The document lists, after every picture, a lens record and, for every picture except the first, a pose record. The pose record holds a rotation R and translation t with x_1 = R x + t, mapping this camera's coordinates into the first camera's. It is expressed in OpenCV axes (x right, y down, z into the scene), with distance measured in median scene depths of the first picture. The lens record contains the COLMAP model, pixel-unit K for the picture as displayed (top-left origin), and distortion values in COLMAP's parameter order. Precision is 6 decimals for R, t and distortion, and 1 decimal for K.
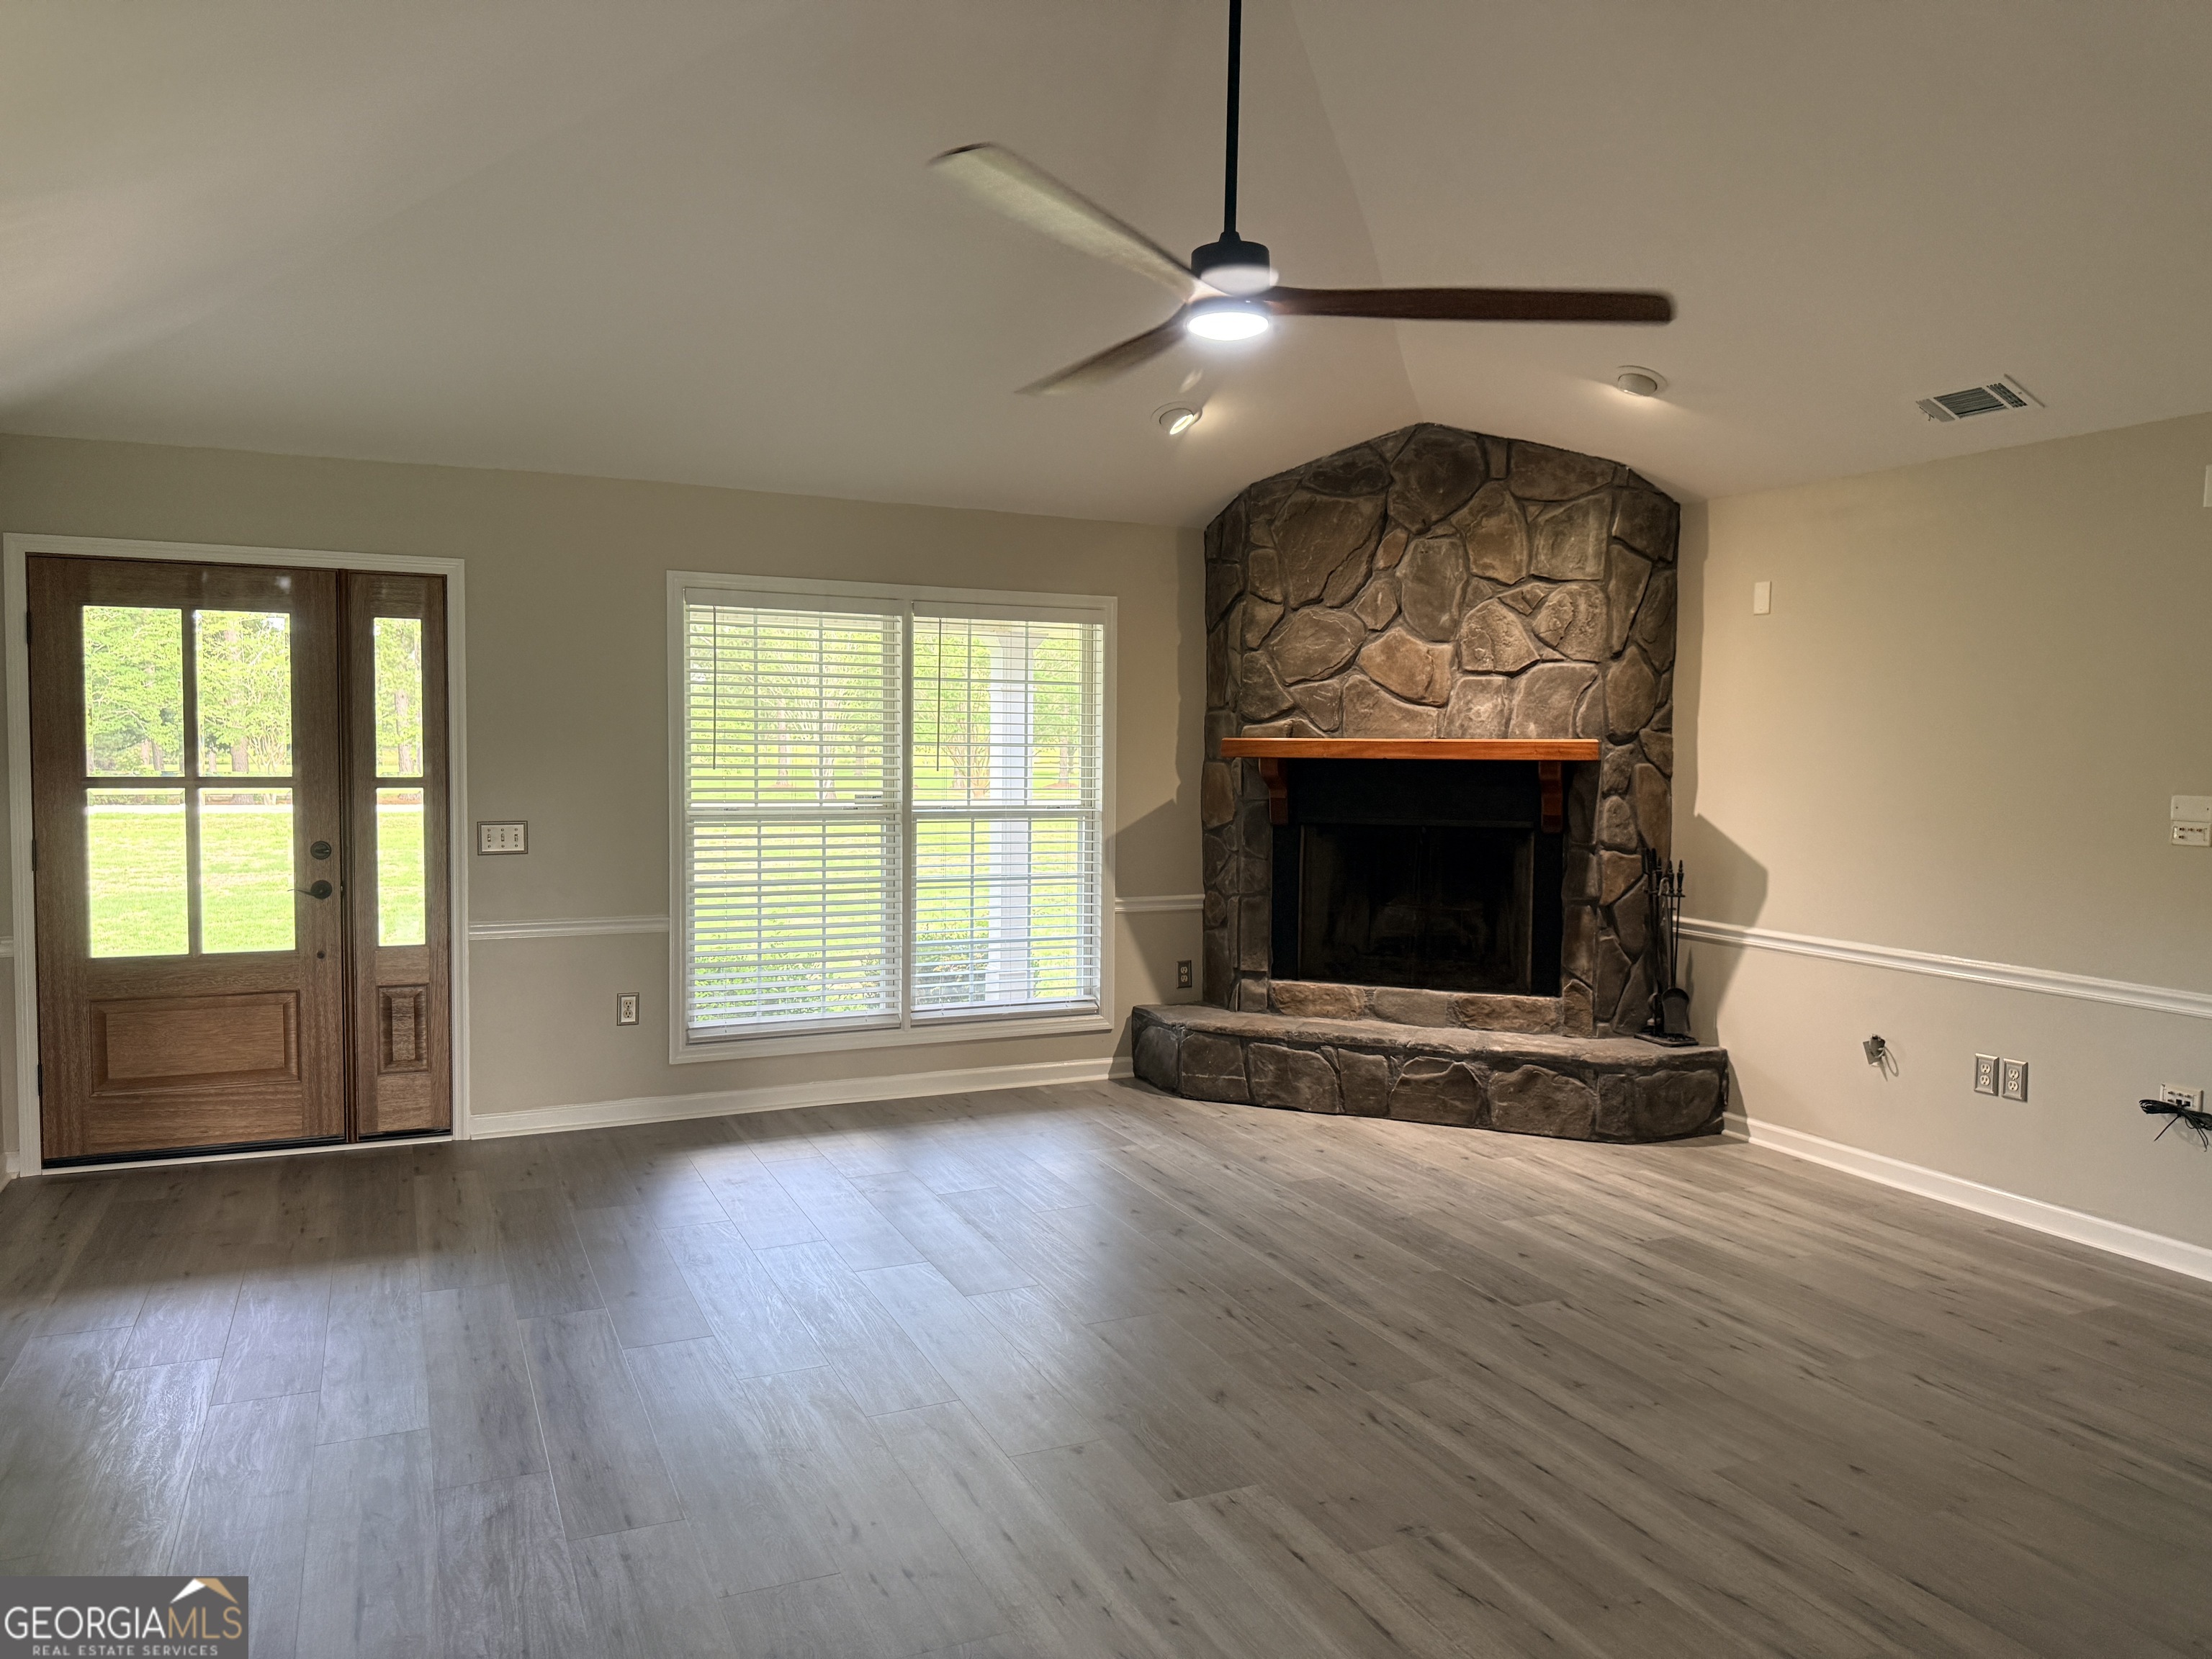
lens RADIAL K [[1555.2, 0, 1106.0], [0, 1555.2, 829.5], [0, 0, 1]] dist [0.147829, -0.280520]
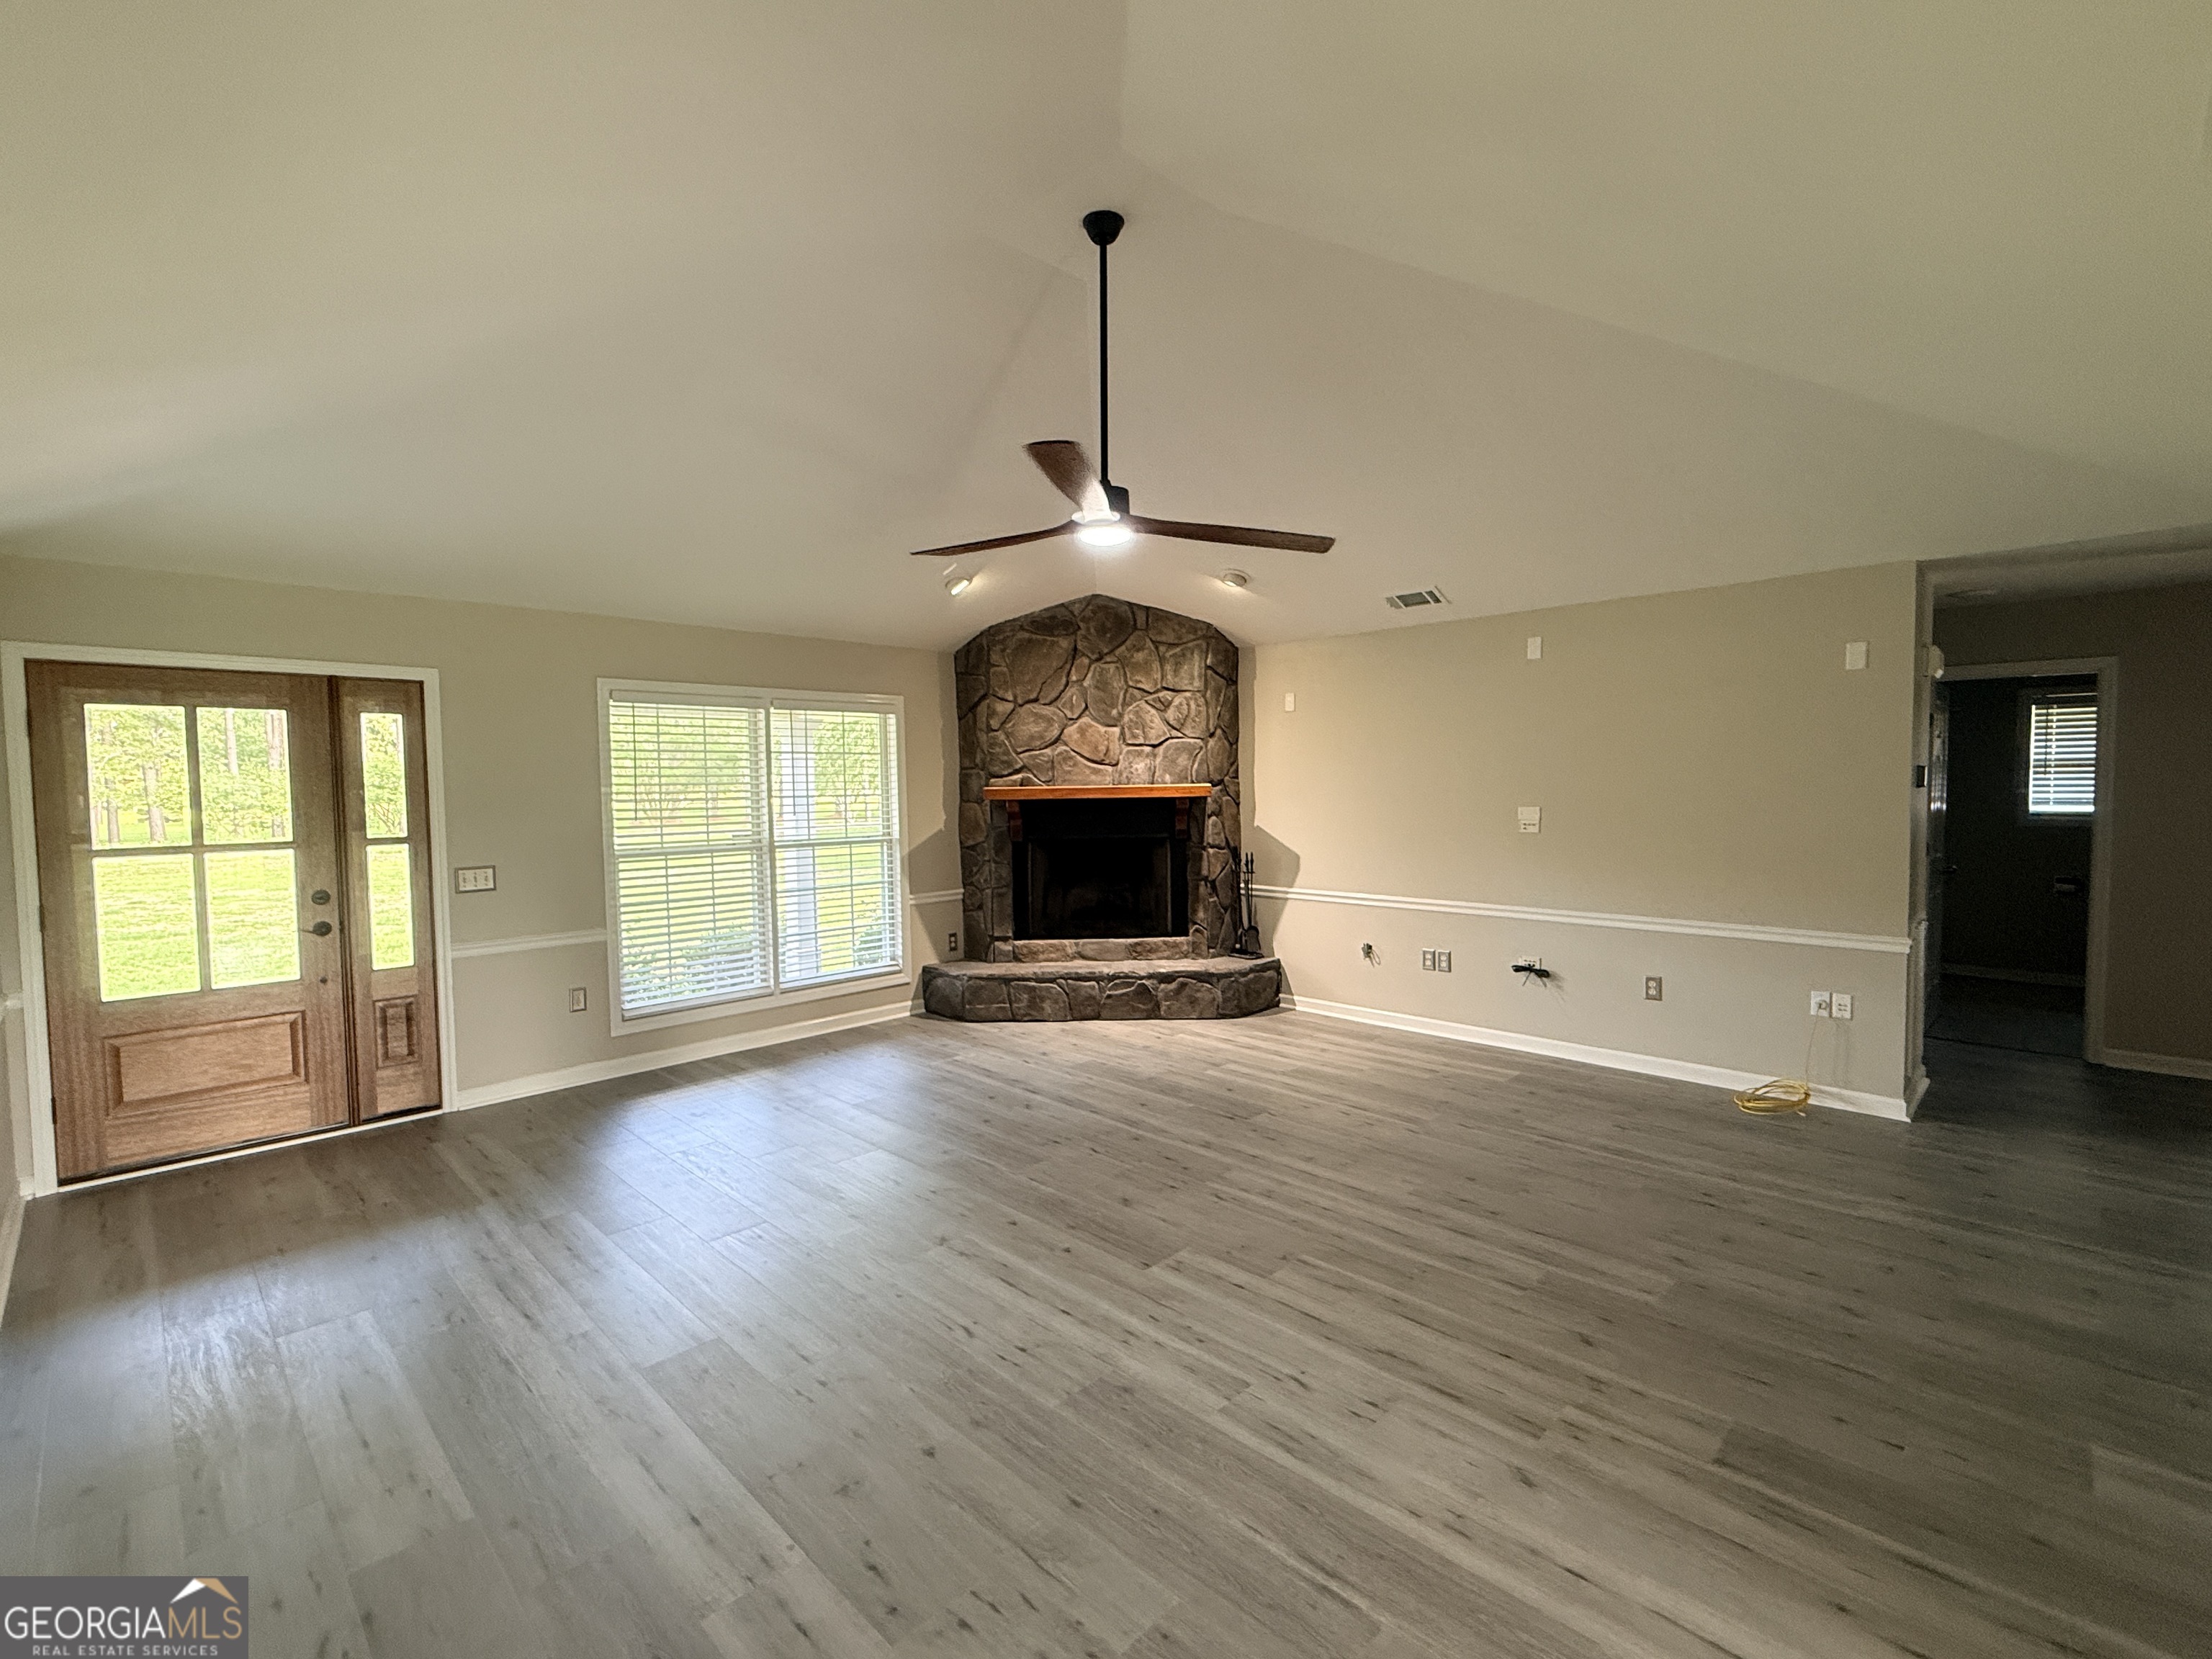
lens RADIAL K [[992.2, 0, 1113.2], [0, 992.2, 828.2], [0, 0, 1]] dist [-0.007089, -0.000028]
pose [[0.931300, -0.040363, 0.362011, -0.170660], [0.044085, 0.999026, -0.002023, -0.011365], [-0.361577, 0.017843, 0.932172, 0.034308]]
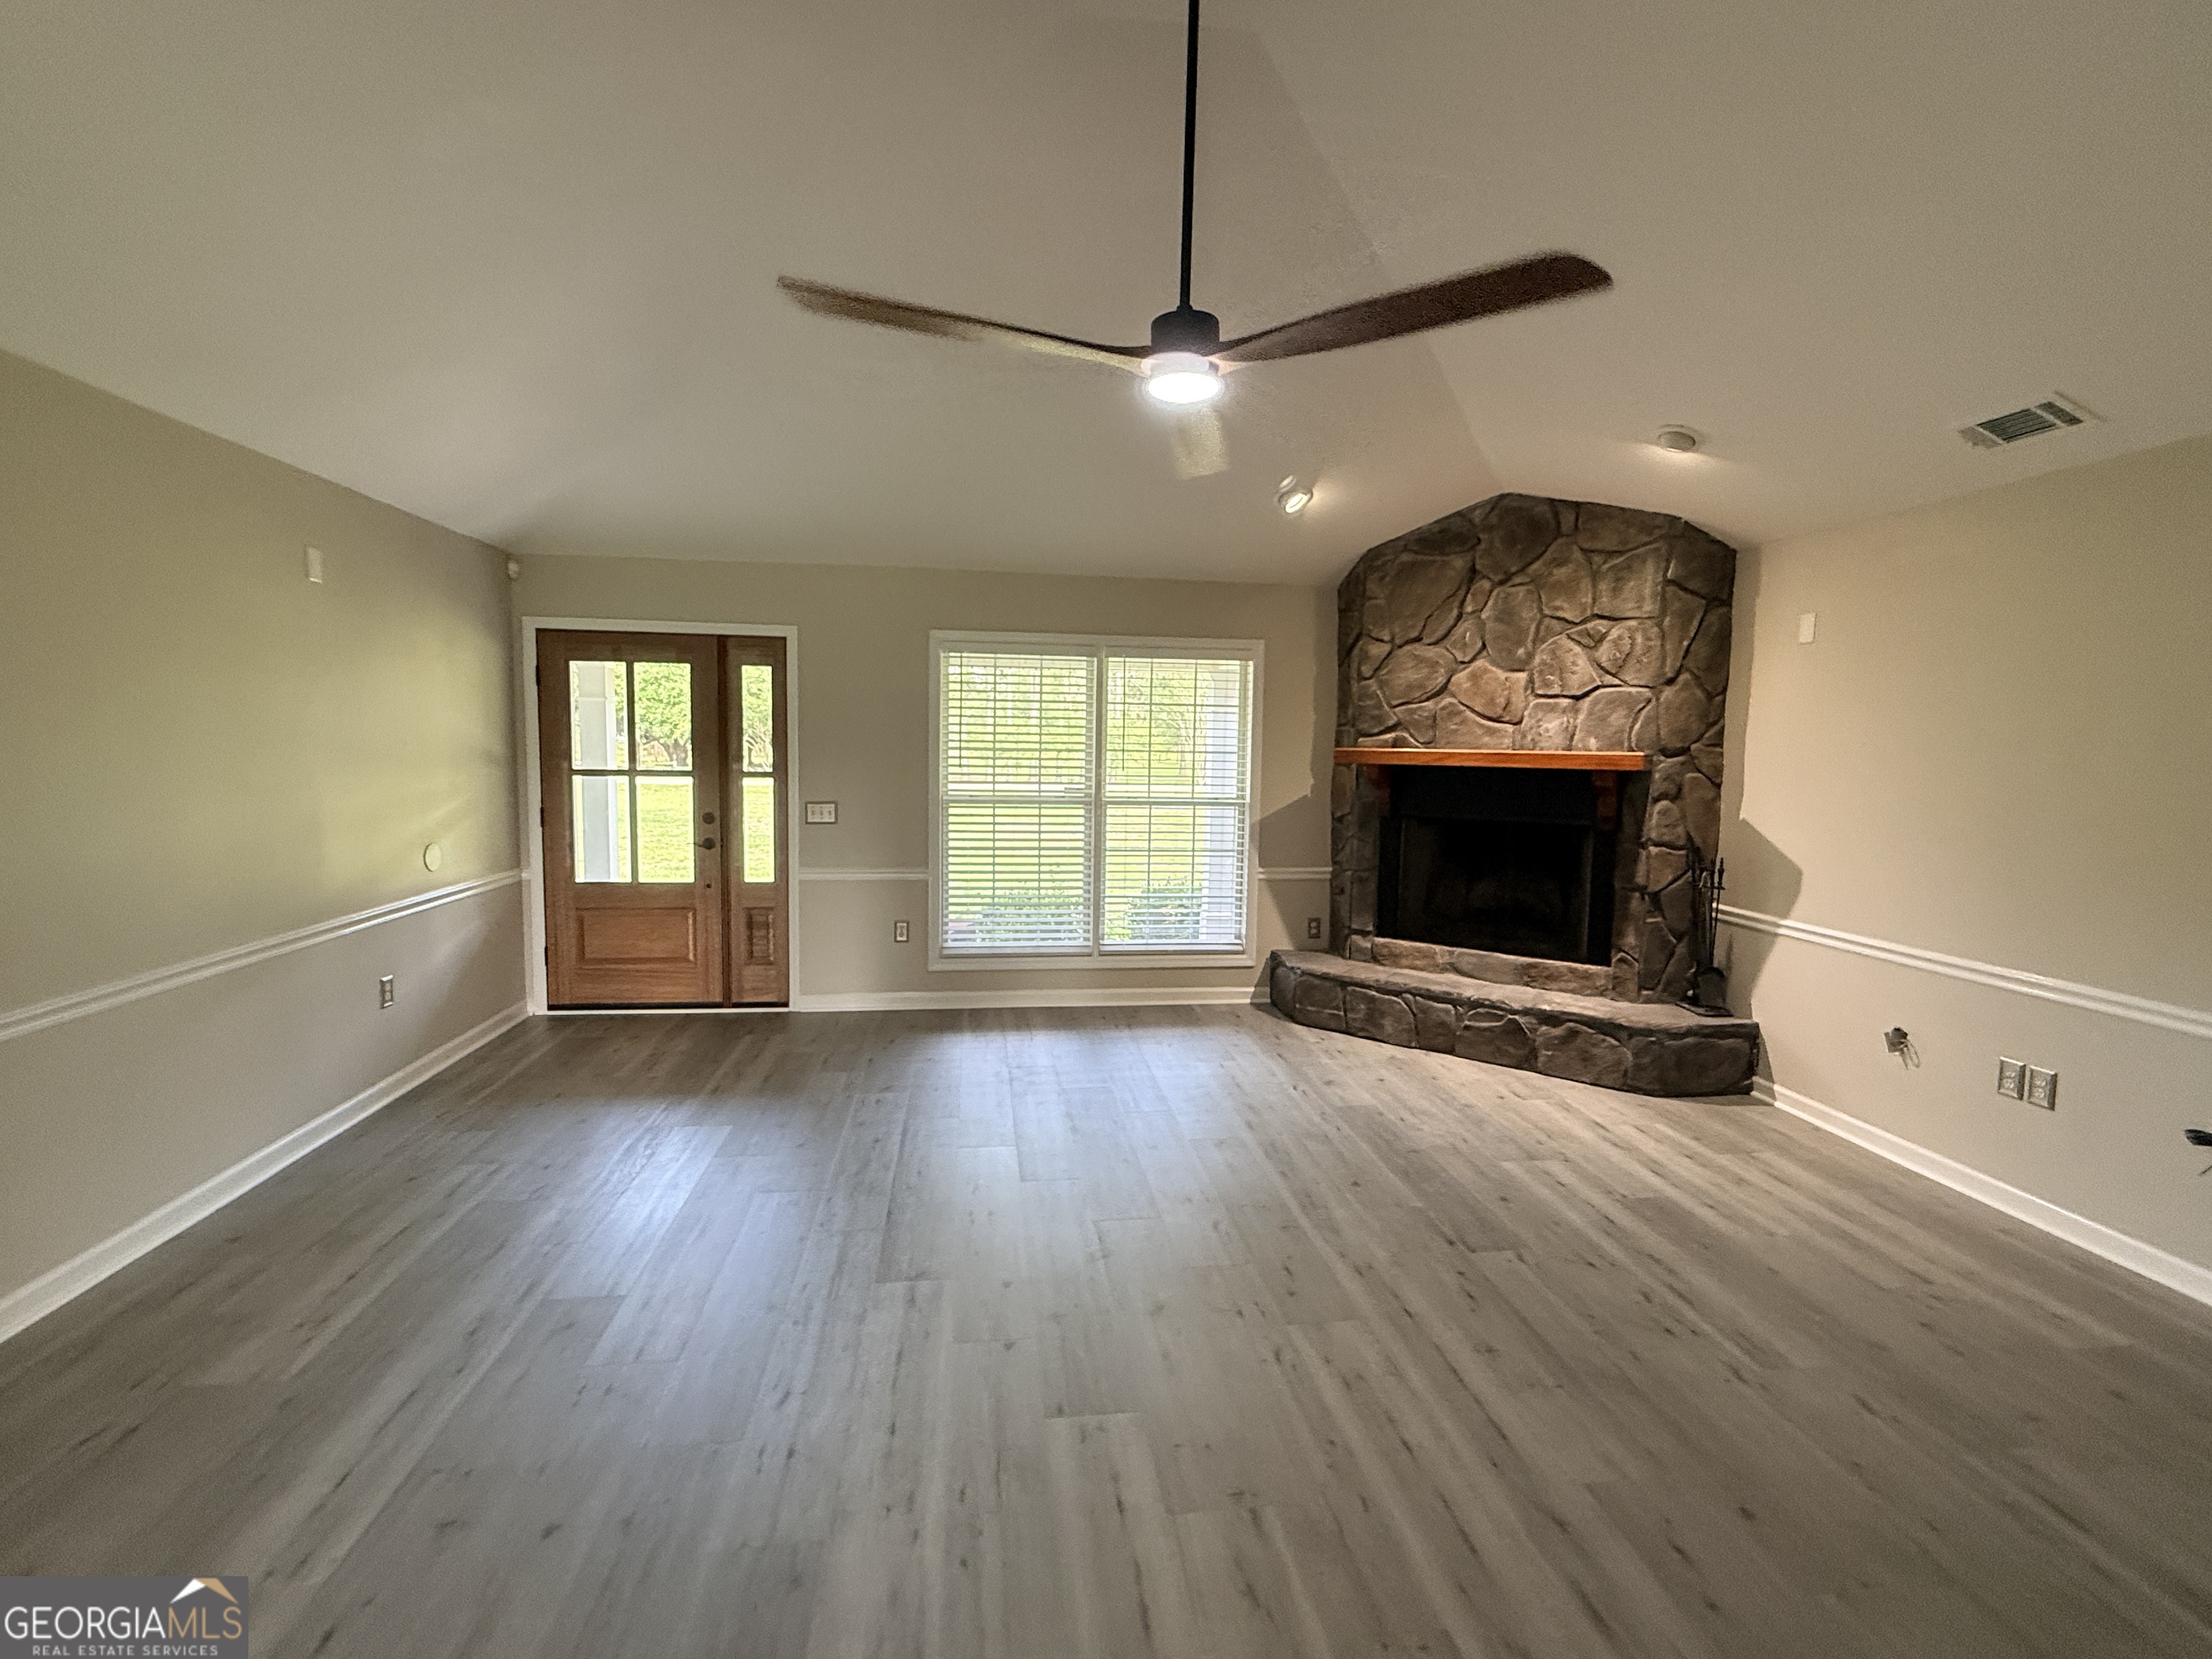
lens RADIAL K [[992.2, 0, 1113.2], [0, 992.2, 828.2], [0, 0, 1]] dist [-0.007089, -0.000028]
pose [[0.956788, 0.030737, -0.289159, 0.143336], [-0.023560, 0.999323, 0.028270, -0.012033], [0.289832, -0.020236, 0.956864, 0.171791]]
